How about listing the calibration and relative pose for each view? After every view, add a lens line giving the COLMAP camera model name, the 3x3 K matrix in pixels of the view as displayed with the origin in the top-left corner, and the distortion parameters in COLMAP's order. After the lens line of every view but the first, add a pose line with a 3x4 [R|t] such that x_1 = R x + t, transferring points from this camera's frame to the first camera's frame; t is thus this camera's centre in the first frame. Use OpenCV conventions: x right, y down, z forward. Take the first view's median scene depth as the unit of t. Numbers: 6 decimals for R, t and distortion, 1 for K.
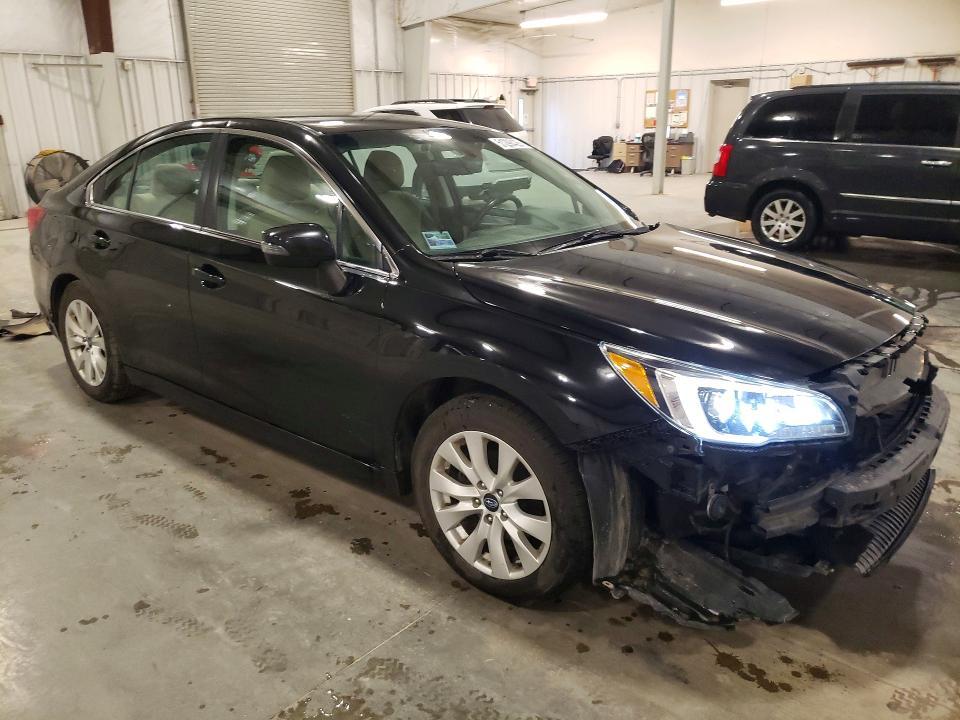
lens RADIAL K [[744.5, 0, 479.4], [0, 744.5, 359.9], [0, 0, 1]] dist [0.013157, 0.019204]
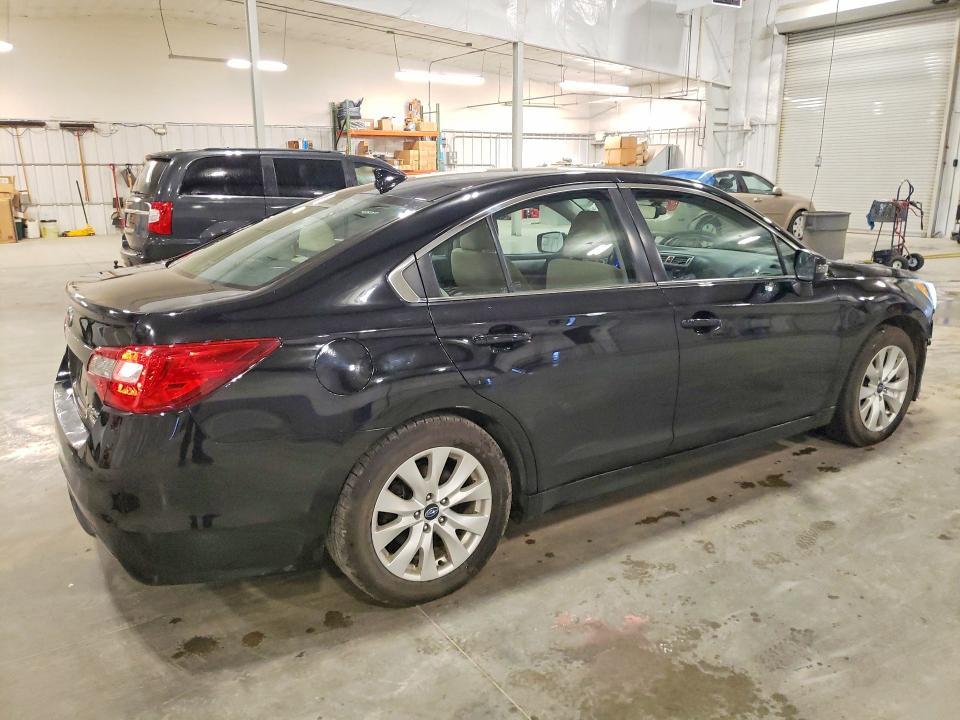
lens RADIAL K [[744.5, 0, 479.8], [0, 744.5, 361.6], [0, 0, 1]] dist [0.013157, 0.019204]
pose [[0.275664, -0.219845, 0.935776, -1.329467], [0.290409, 0.947053, 0.136945, -0.267263], [-0.916336, 0.234007, 0.324913, 0.910989]]
